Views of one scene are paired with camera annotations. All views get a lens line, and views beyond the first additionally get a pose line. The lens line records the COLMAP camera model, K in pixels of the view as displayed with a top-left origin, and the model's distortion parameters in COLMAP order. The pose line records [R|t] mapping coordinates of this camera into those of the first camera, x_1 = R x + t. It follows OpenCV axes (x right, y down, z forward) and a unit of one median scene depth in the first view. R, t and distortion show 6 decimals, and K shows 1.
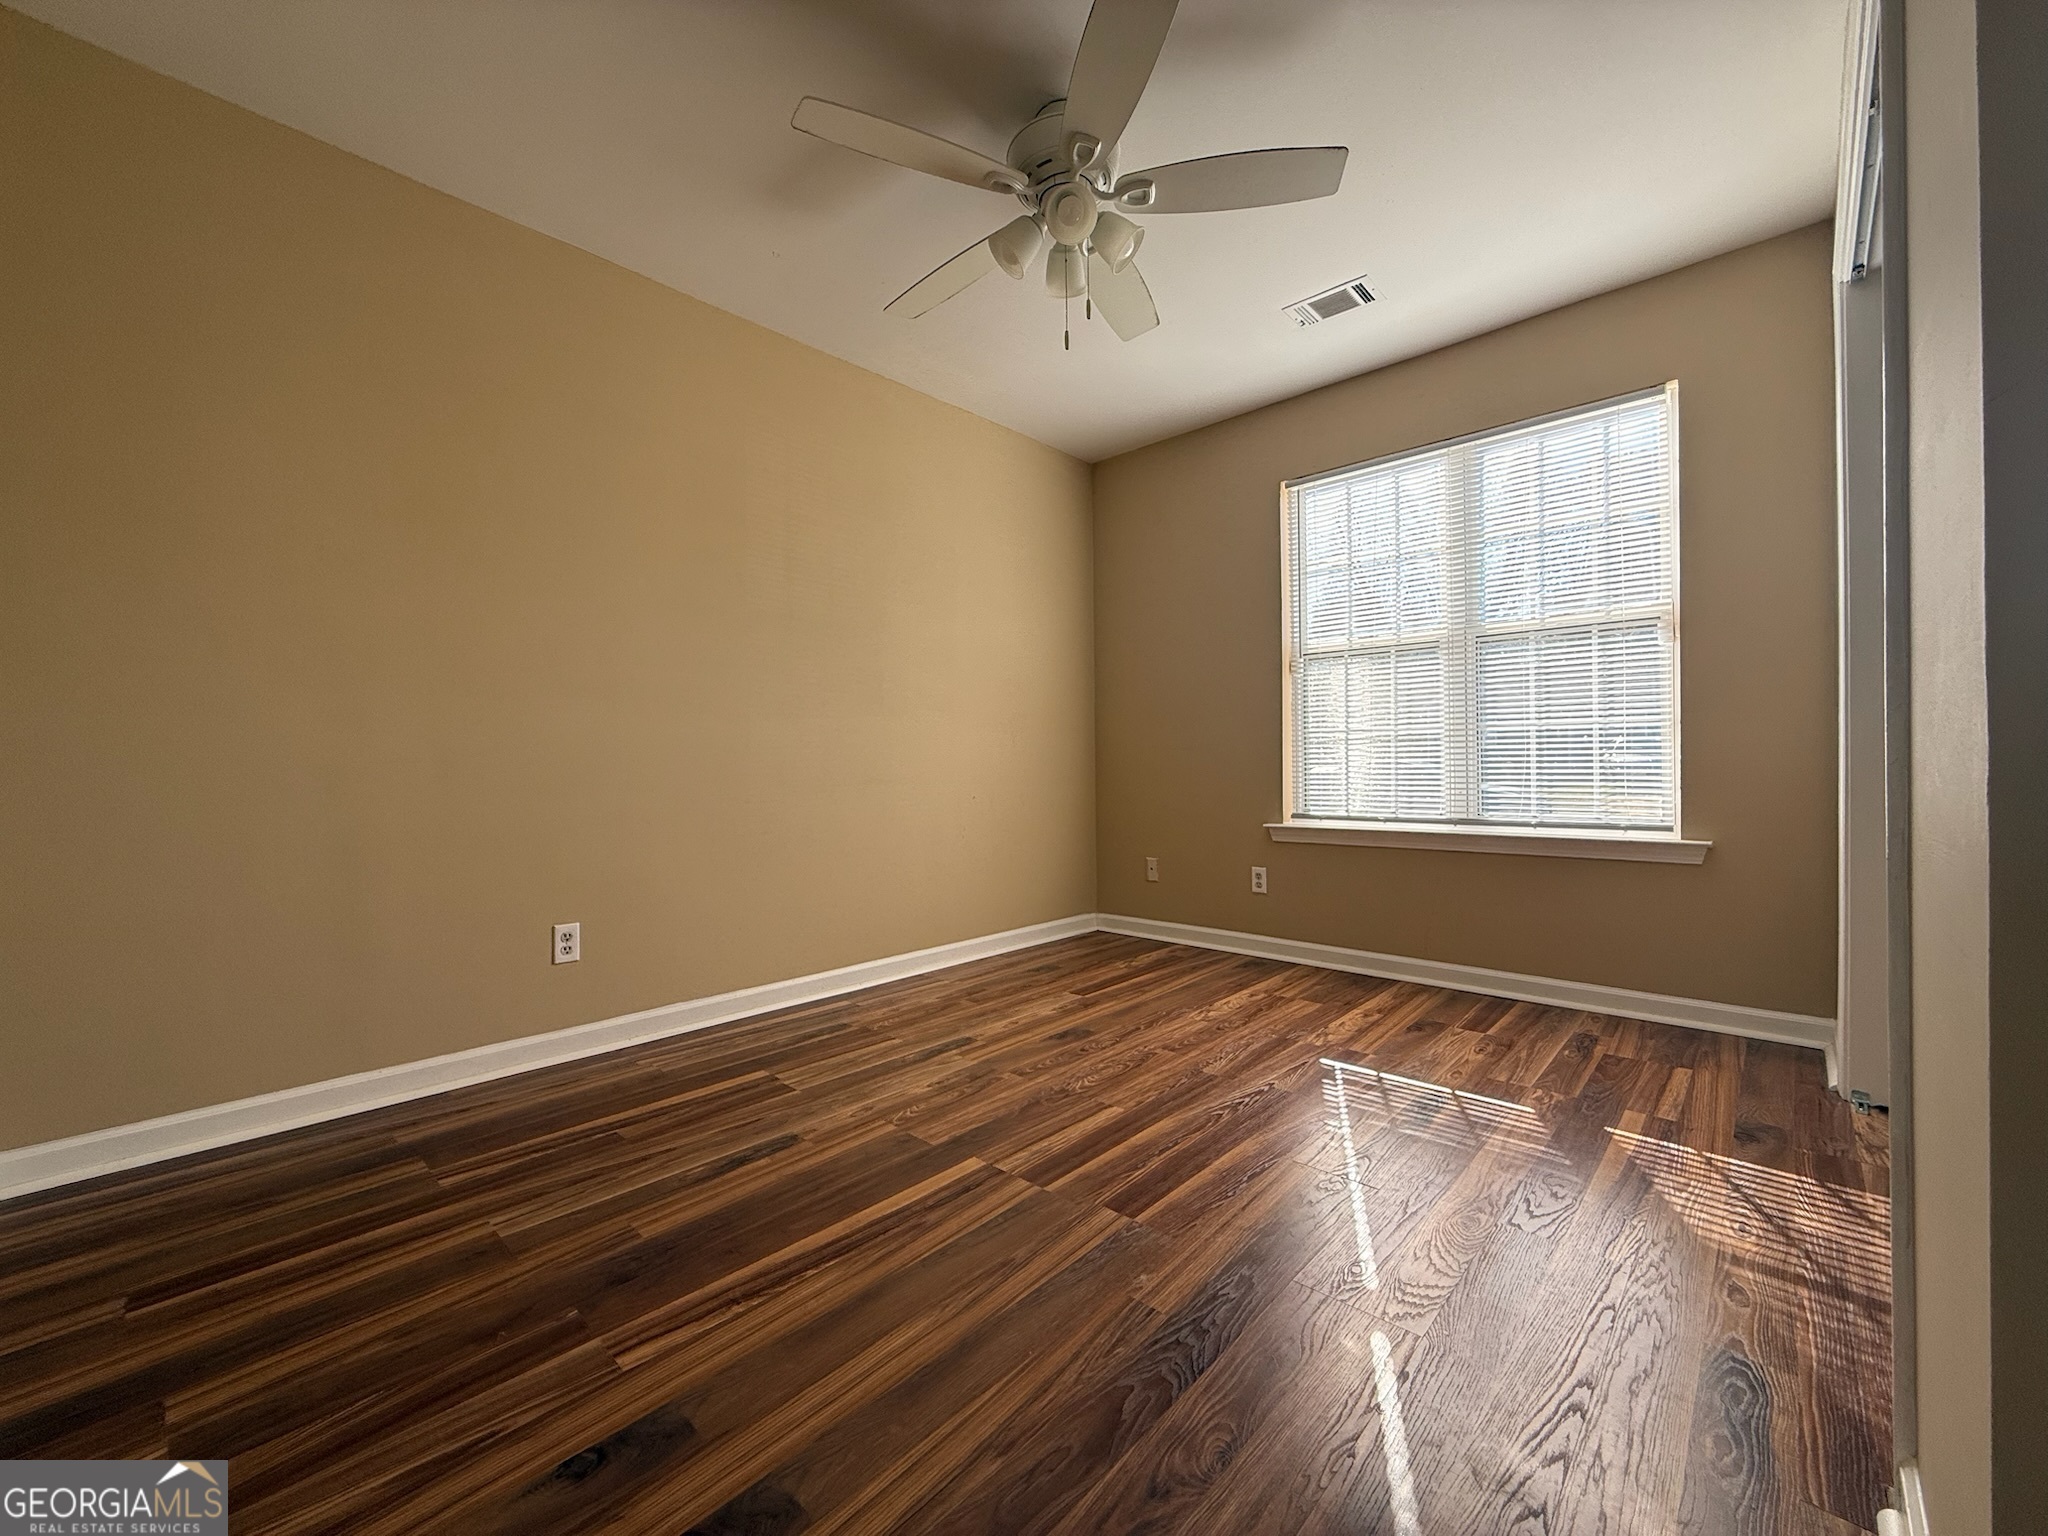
lens RADIAL K [[816.2, 0, 1024.0], [0, 816.2, 768.0], [0, 0, 1]] dist [0.000185, -0.000103]
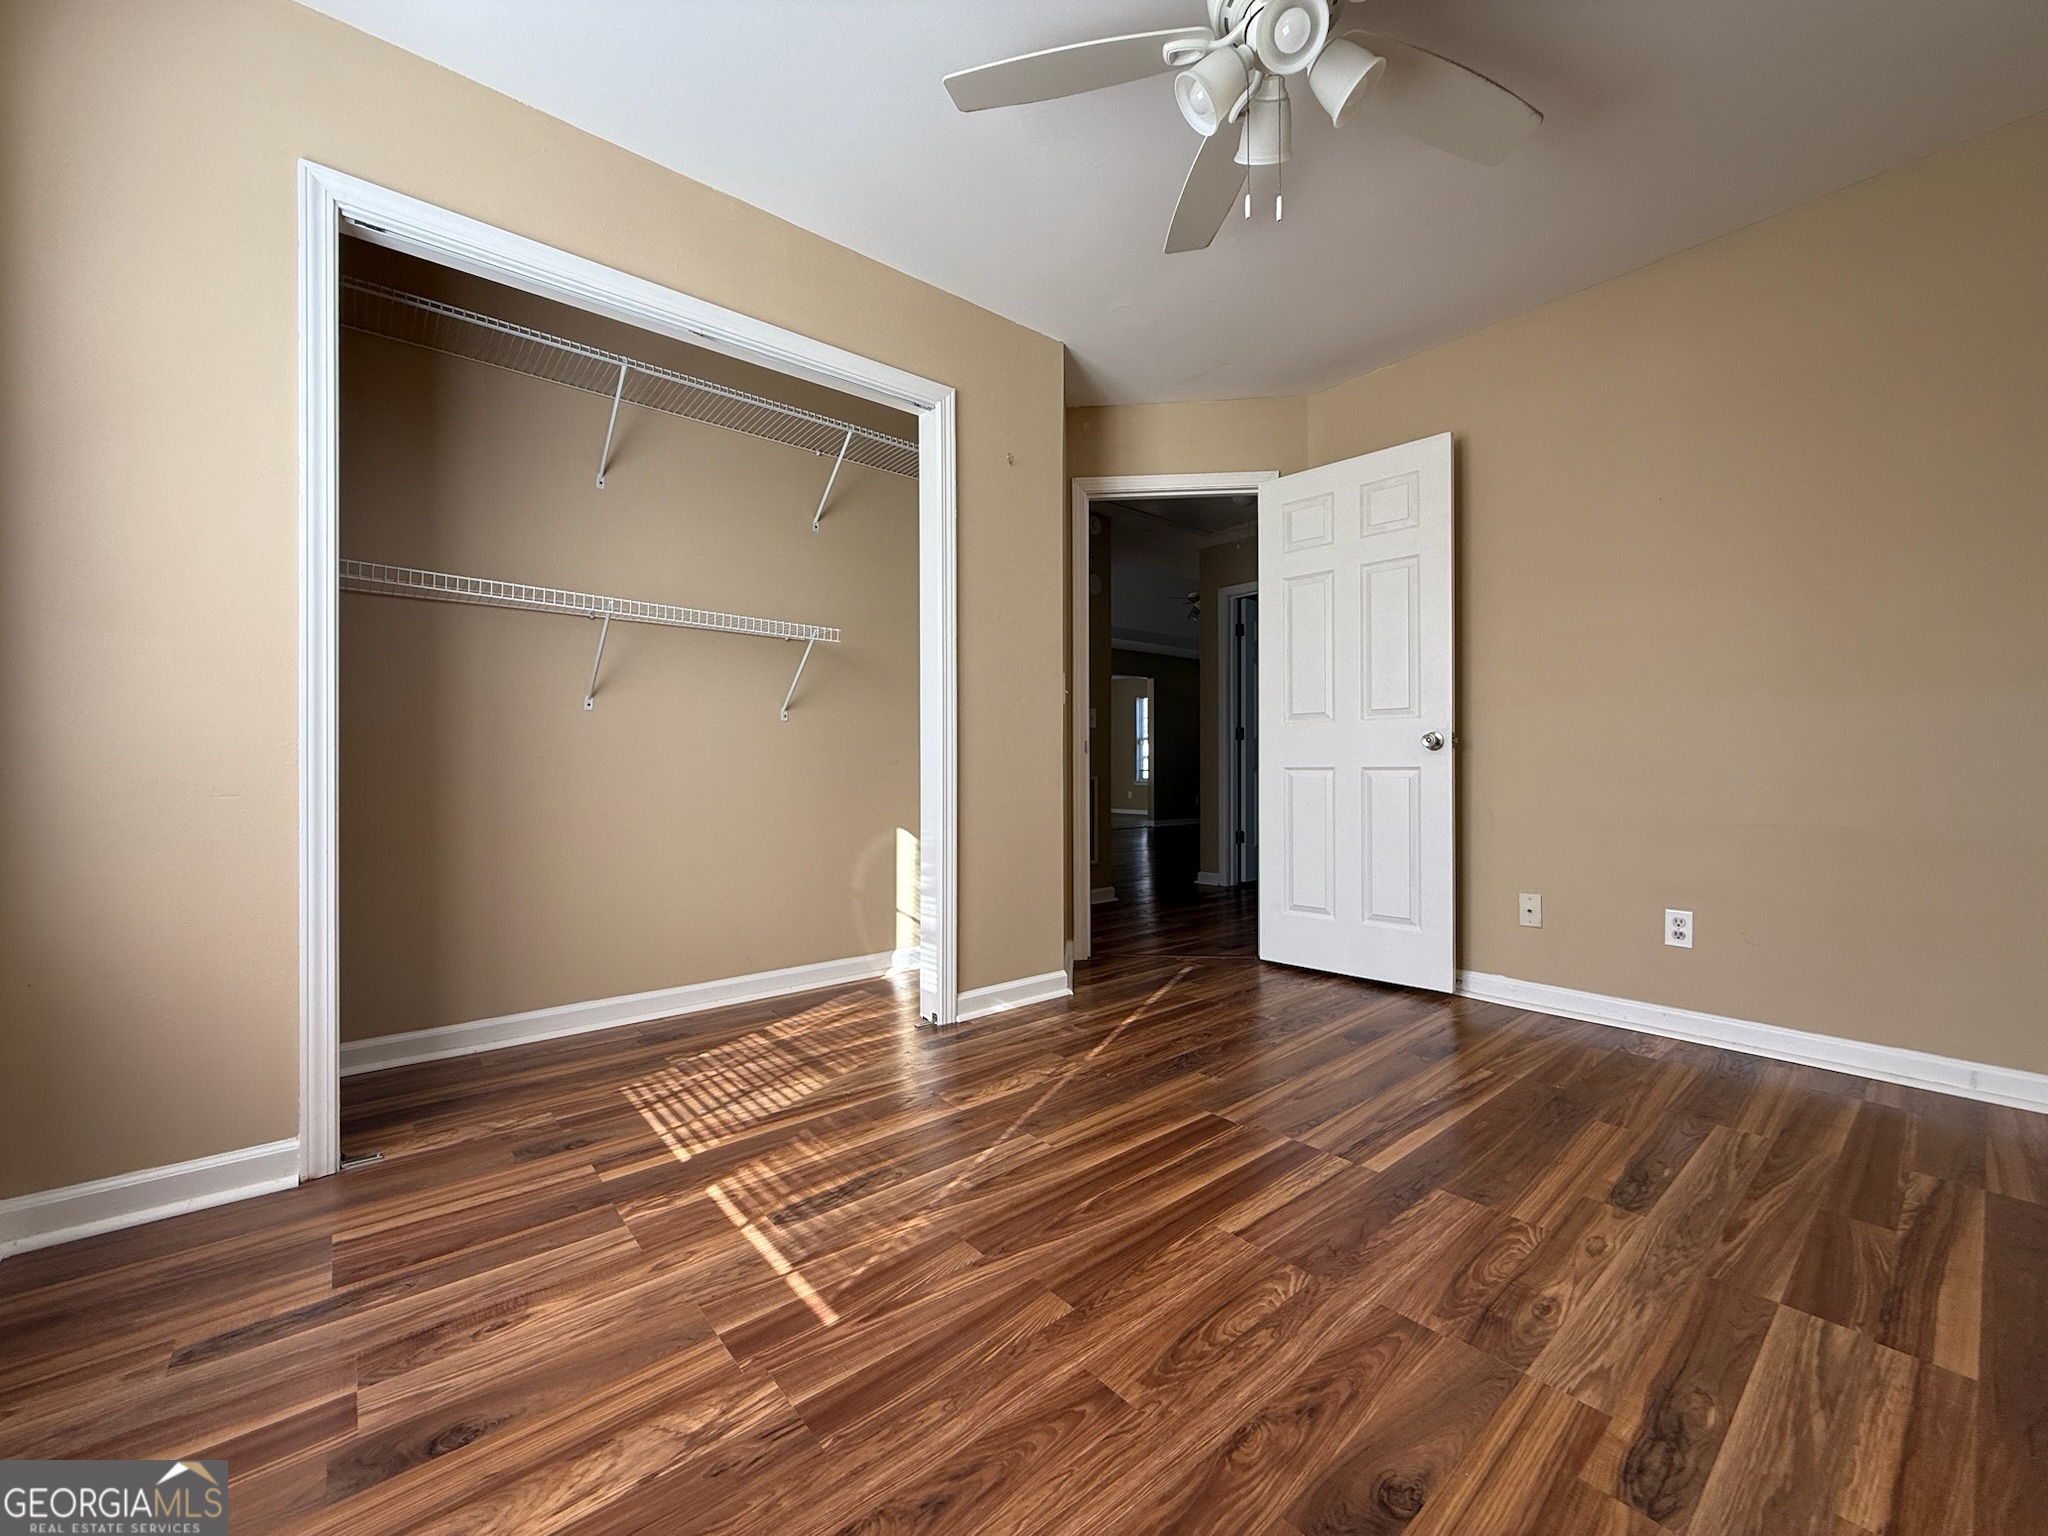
lens RADIAL K [[816.2, 0, 1024.0], [0, 816.2, 768.0], [0, 0, 1]] dist [0.000185, -0.000103]
pose [[-0.992553, 0.013545, 0.121055, 0.214601], [0.013580, 0.999908, -0.000533, 0.001975], [-0.121051, 0.001115, -0.992646, 1.873373]]
